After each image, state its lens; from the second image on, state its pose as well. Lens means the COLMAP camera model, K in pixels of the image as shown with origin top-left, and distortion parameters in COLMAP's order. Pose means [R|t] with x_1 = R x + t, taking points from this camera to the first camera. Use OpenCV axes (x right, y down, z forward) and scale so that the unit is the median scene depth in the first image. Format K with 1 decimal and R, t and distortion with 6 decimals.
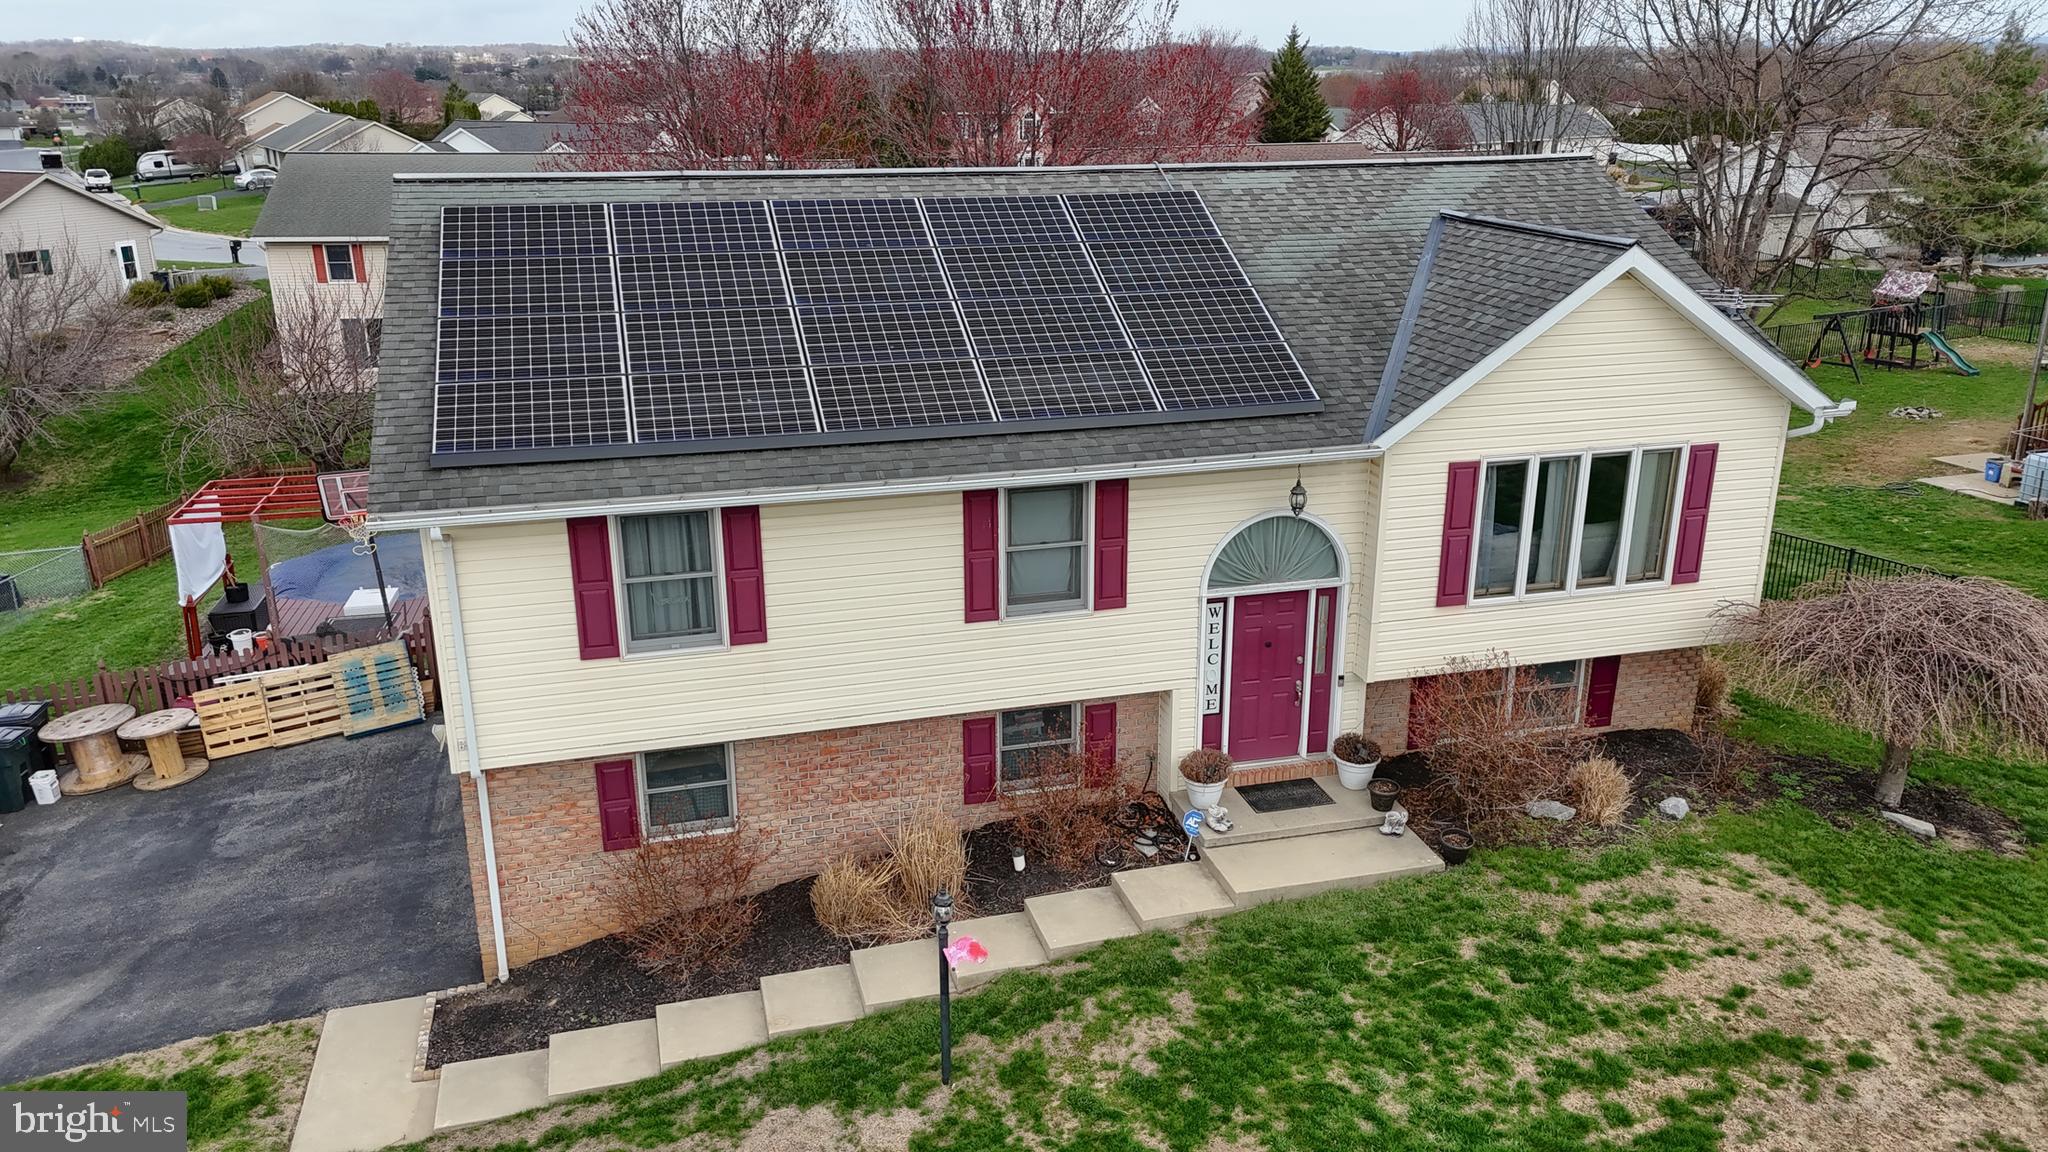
lens RADIAL K [[1498.3, 0, 1024.0], [0, 1498.3, 576.0], [0, 0, 1]] dist [0.072479, -0.072240]
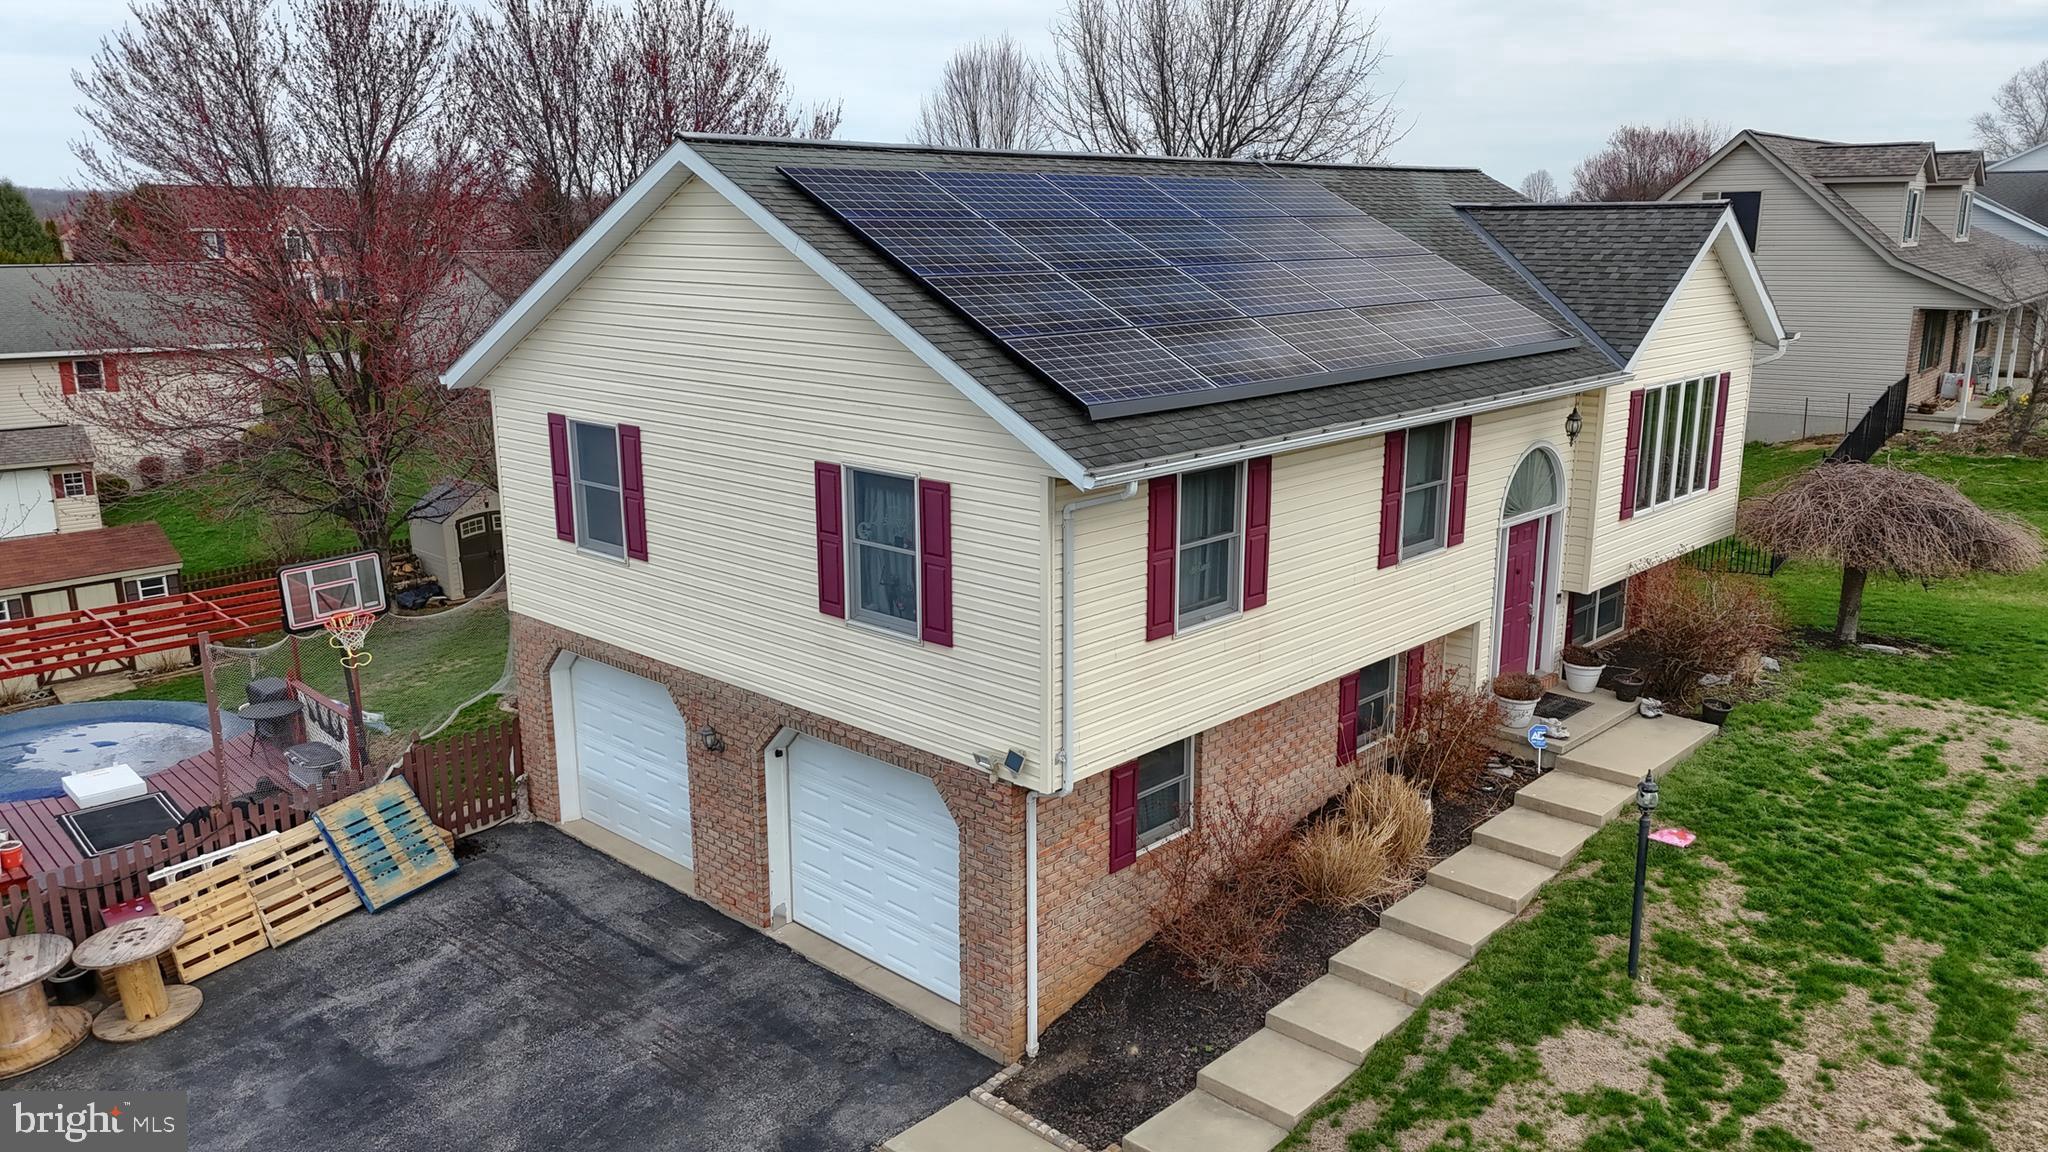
lens RADIAL K [[1498.3, 0, 1024.0], [0, 1498.3, 576.0], [0, 0, 1]] dist [0.072479, -0.072240]
pose [[0.855629, -0.119595, 0.503583, -0.740130], [0.164453, 0.985339, -0.045412, 0.042166], [-0.490769, 0.121672, 0.862753, 0.246394]]
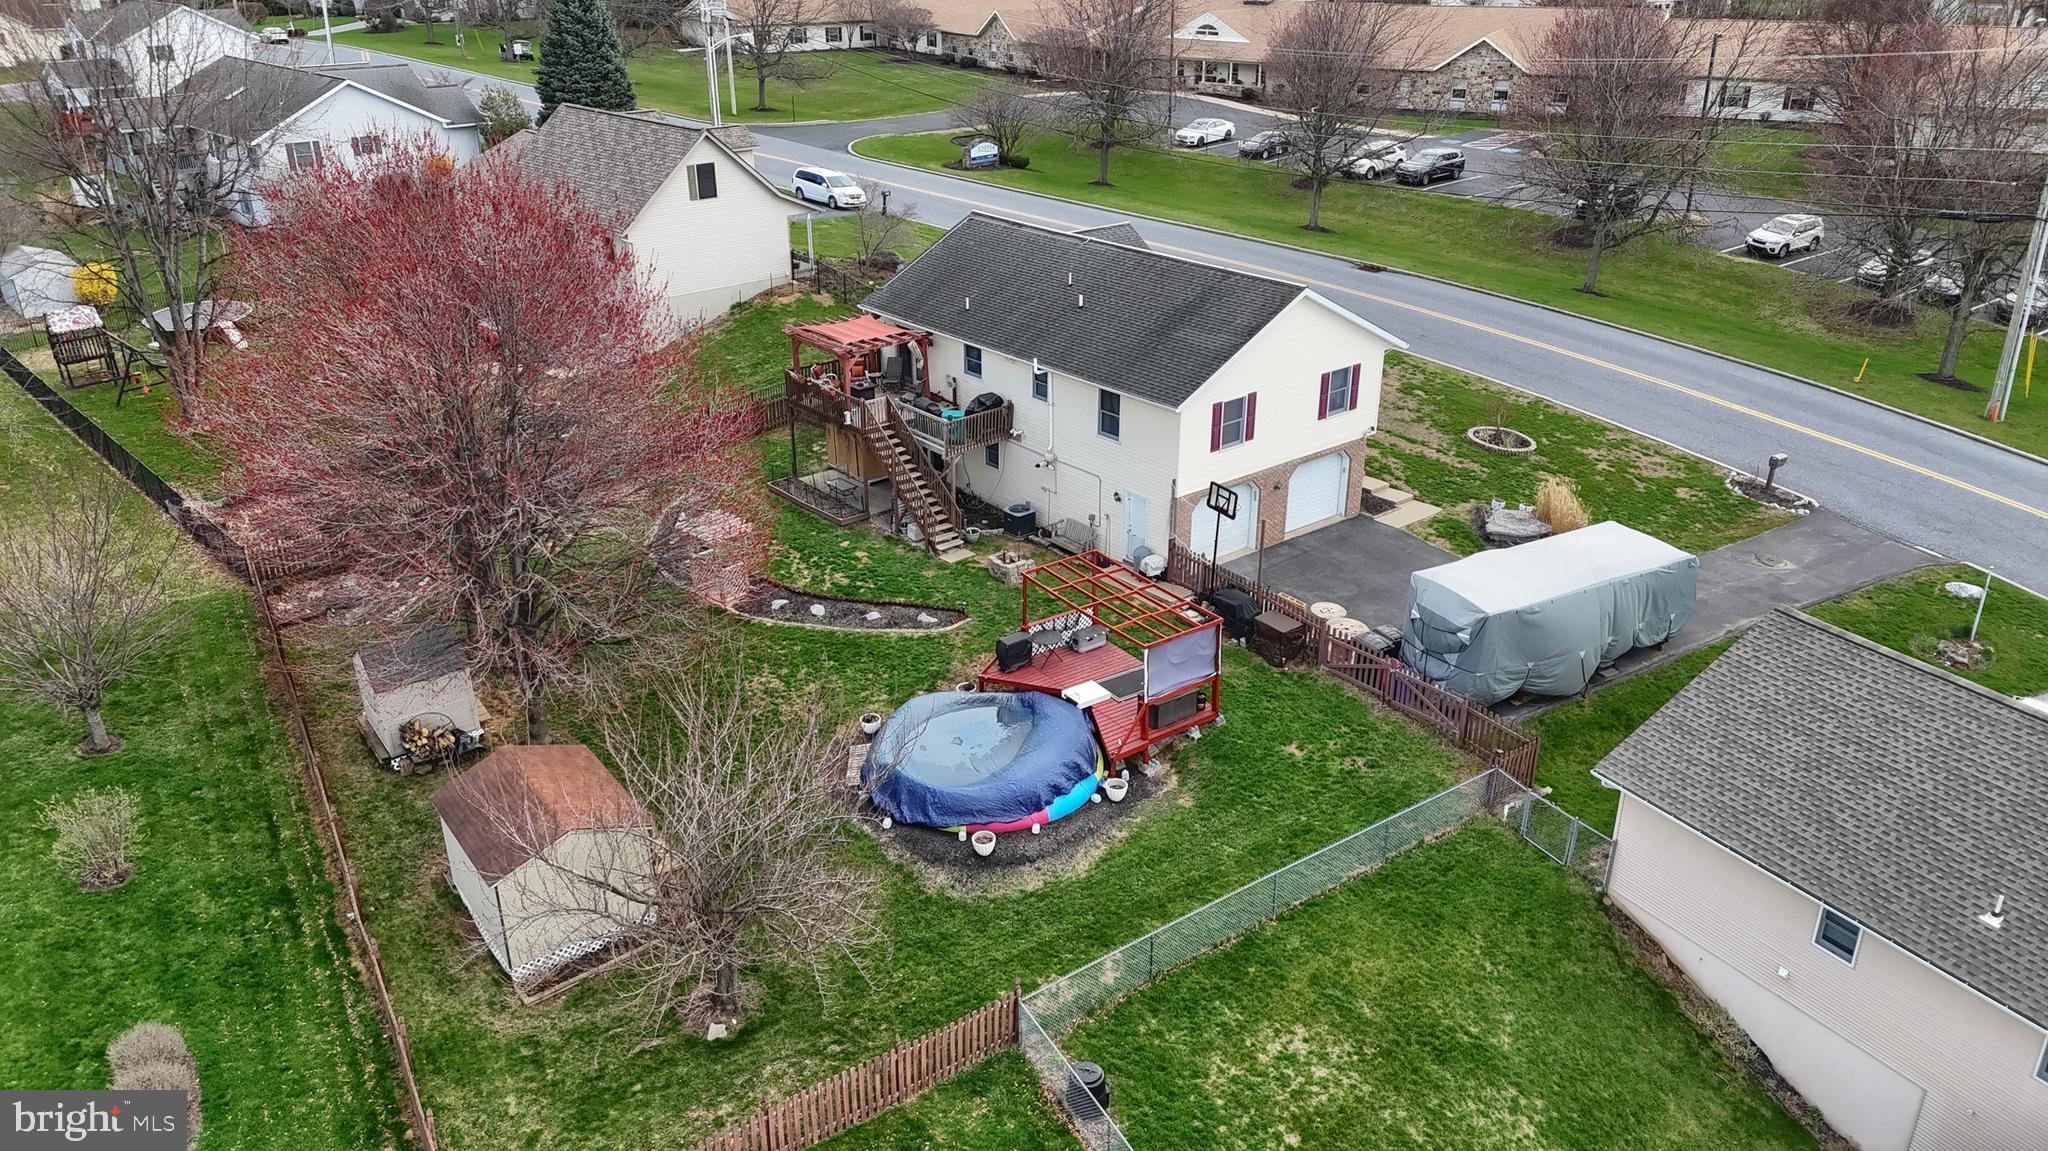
lens RADIAL K [[1498.3, 0, 1024.0], [0, 1498.3, 575.5], [0, 0, 1]] dist [0.072479, -0.072240]
pose [[-0.417943, -0.366635, 0.831205, -2.656035], [0.290583, 0.812930, 0.504684, -1.368276], [-0.860747, 0.452463, -0.233221, 2.356851]]
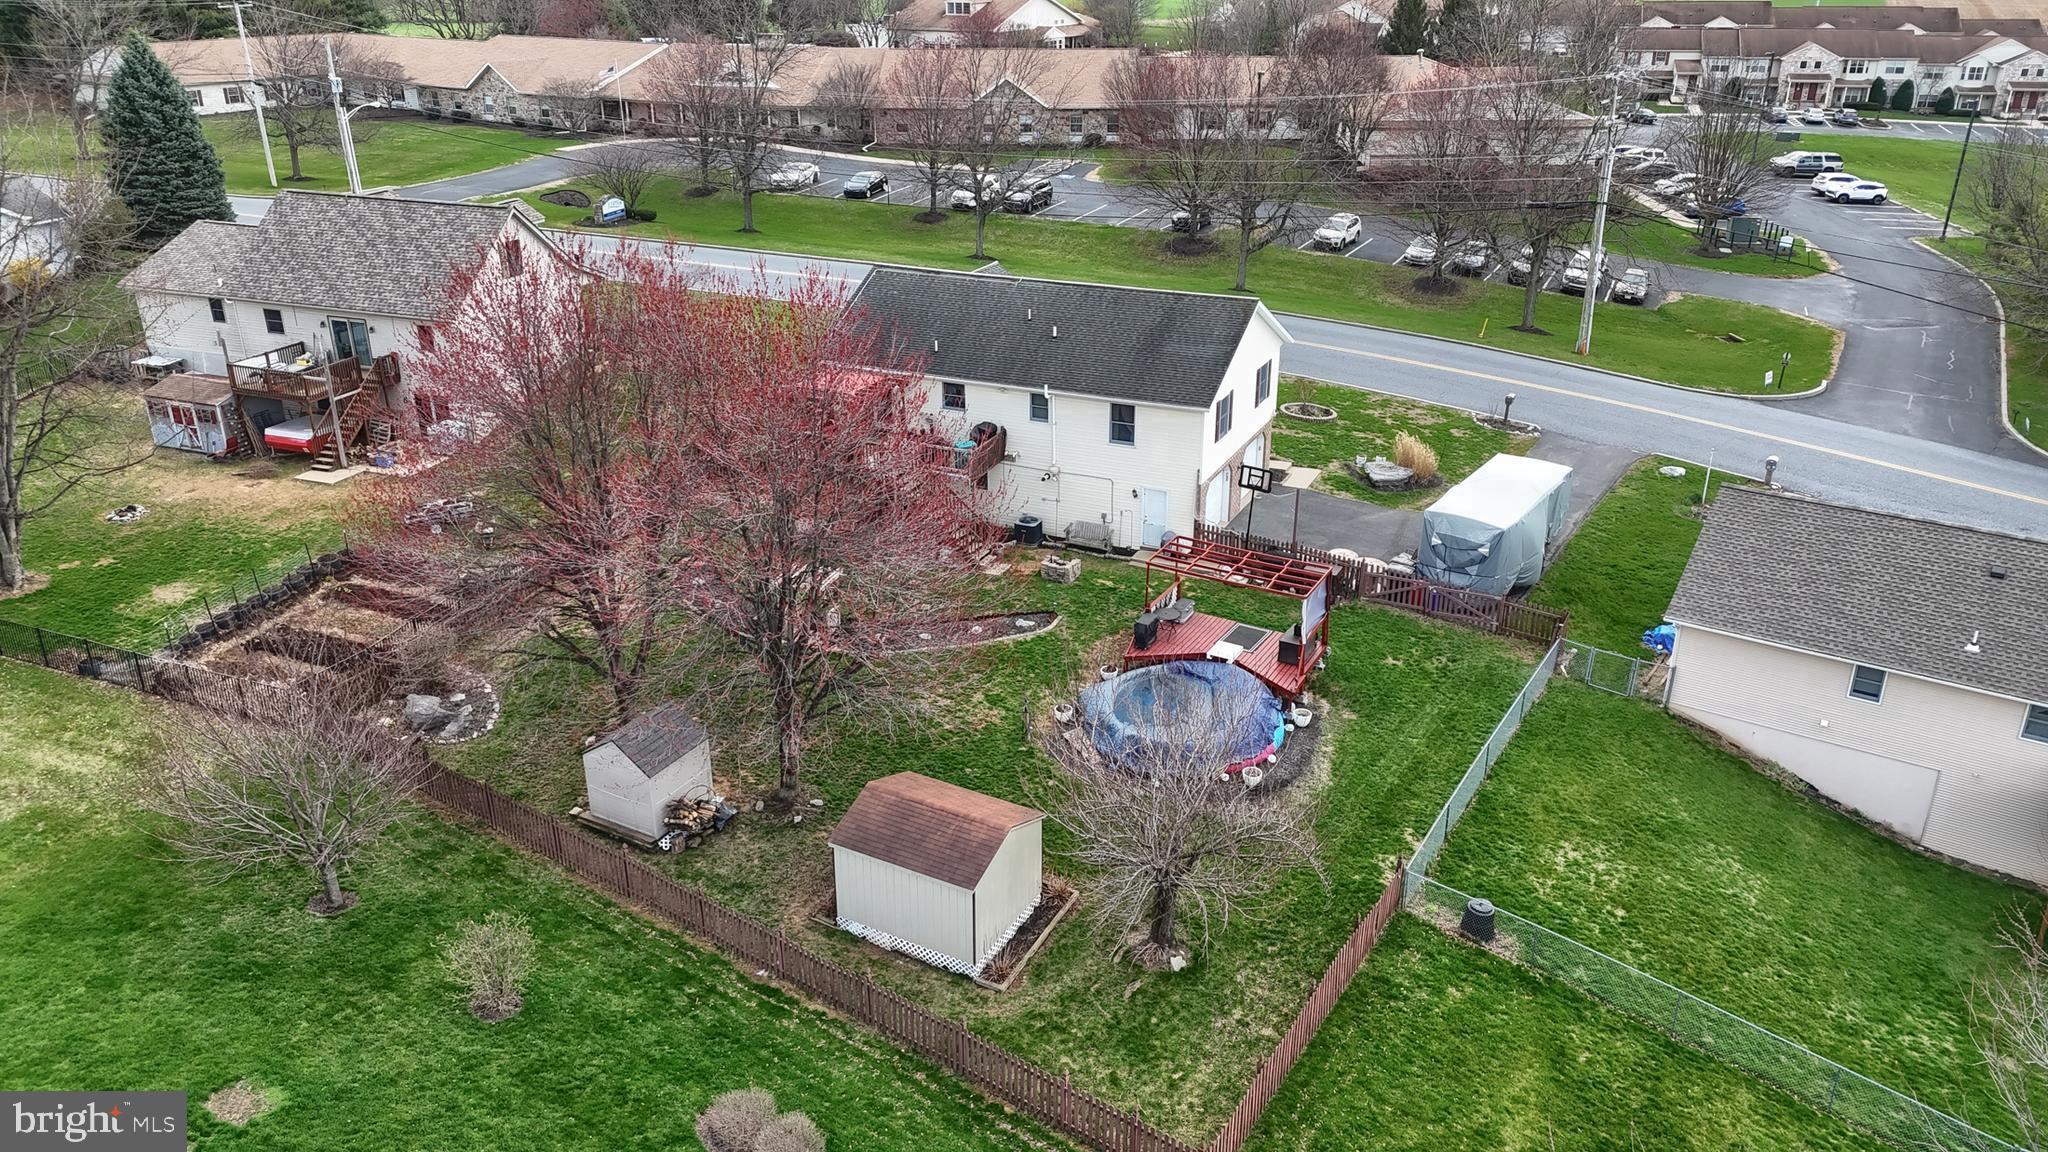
lens RADIAL K [[1498.3, 0, 1024.0], [0, 1498.3, 576.0], [0, 0, 1]] dist [0.072479, -0.072240]
pose [[-0.765669, -0.247179, 0.593846, -2.144129], [0.208554, 0.777948, 0.592707, -1.863924], [-0.608486, 0.577667, -0.544101, 3.505886]]
